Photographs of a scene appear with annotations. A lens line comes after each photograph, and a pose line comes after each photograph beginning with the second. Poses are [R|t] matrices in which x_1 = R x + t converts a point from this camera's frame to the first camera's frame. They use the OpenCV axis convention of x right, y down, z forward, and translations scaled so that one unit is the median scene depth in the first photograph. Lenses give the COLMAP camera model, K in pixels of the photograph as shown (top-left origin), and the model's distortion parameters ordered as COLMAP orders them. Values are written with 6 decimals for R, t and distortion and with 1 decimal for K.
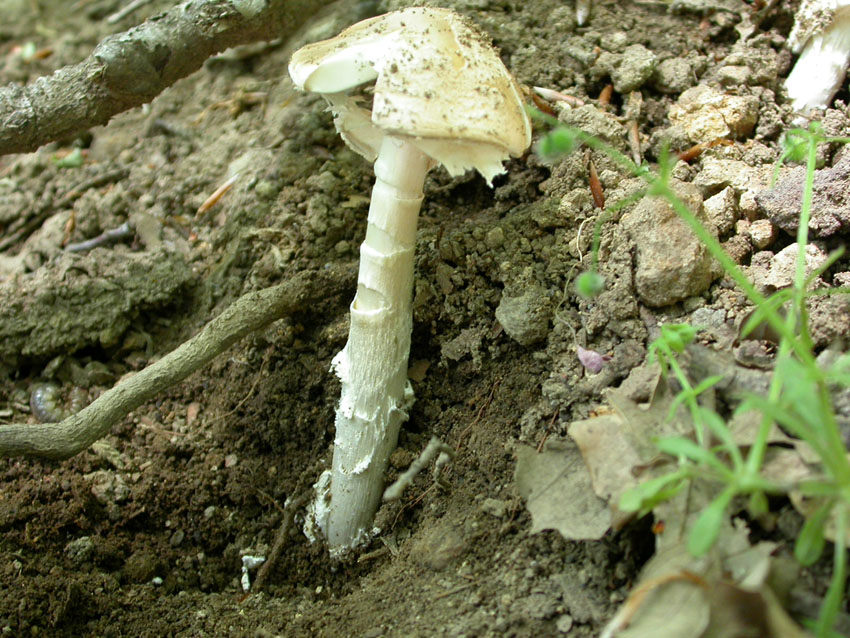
lens RADIAL K [[1356.5, 0, 425.0], [0, 1356.5, 319.0], [0, 0, 1]] dist [-0.067429, -0.190213]
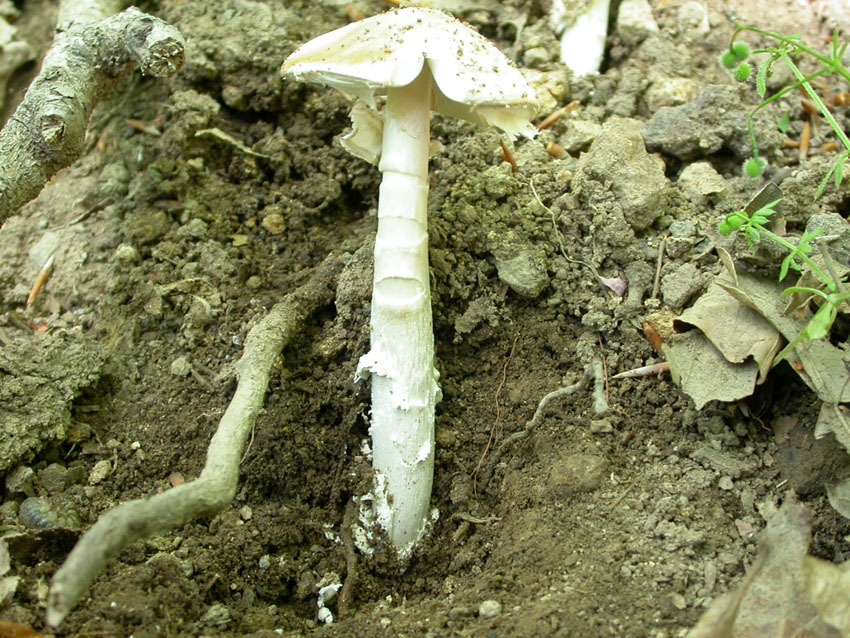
lens RADIAL K [[1545.9, 0, 425.0], [0, 1545.9, 319.0], [0, 0, 1]] dist [-0.026905, -0.009504]
pose [[0.793955, -0.223861, 0.565263, -0.671593], [0.285134, 0.958258, -0.020993, 0.034867], [-0.536968, 0.177843, 0.824644, 0.010577]]
